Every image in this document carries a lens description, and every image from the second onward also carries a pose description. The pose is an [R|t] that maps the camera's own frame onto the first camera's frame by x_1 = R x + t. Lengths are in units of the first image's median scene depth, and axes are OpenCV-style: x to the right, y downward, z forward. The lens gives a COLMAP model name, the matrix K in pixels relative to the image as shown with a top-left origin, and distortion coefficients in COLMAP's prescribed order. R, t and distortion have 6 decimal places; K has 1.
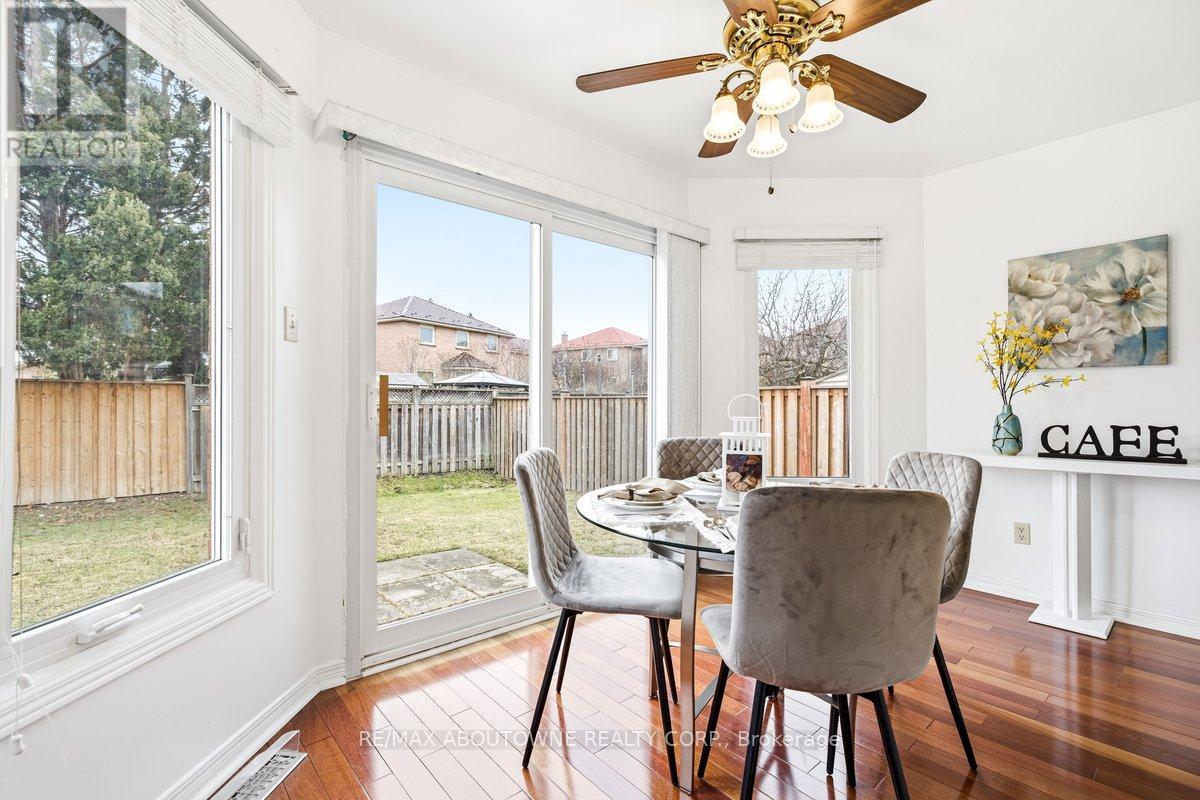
lens RADIAL K [[566.7, 0, 600.2], [0, 566.7, 401.3], [0, 0, 1]] dist [-0.010336, 0.005453]
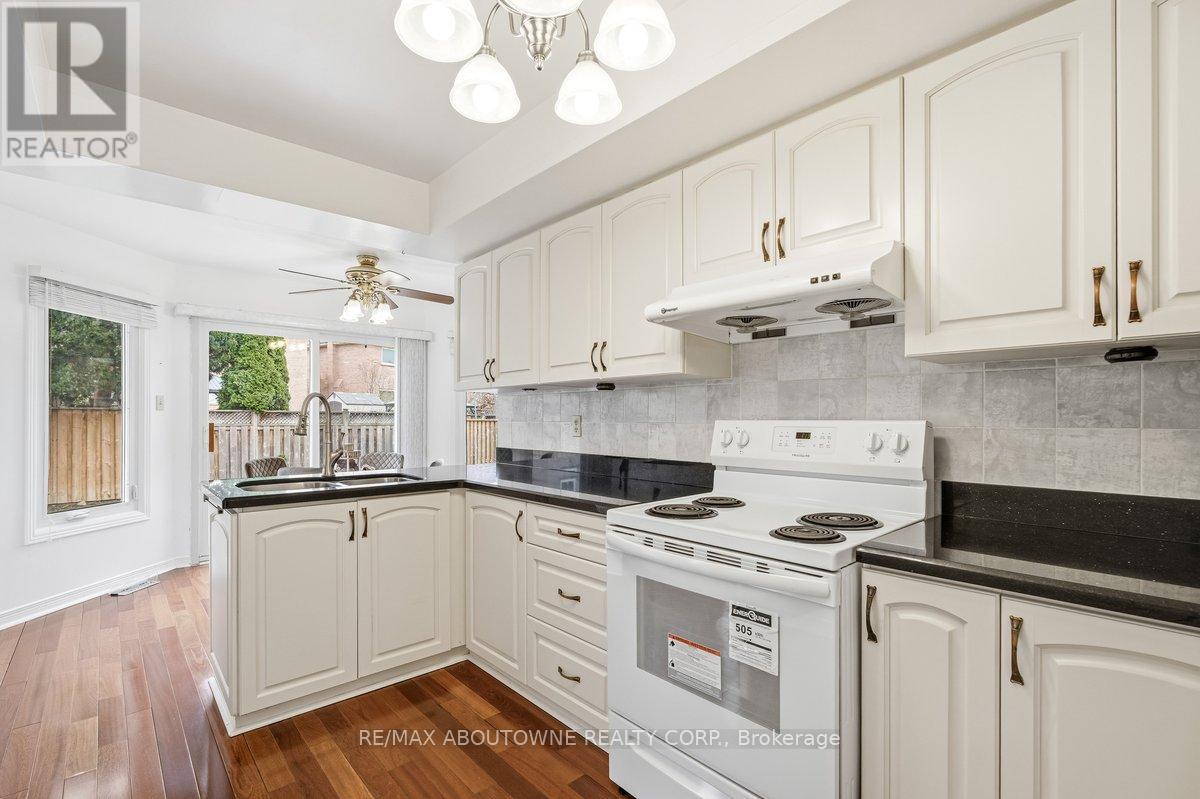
lens RADIAL K [[566.7, 0, 589.9], [0, 566.7, 418.2], [0, 0, 1]] dist [-0.010336, 0.005453]
pose [[0.999871, 0.000249, 0.016042, 0.229652], [-0.000271, 0.999999, 0.001340, -0.015332], [-0.016042, -0.001345, 0.999870, -0.259545]]
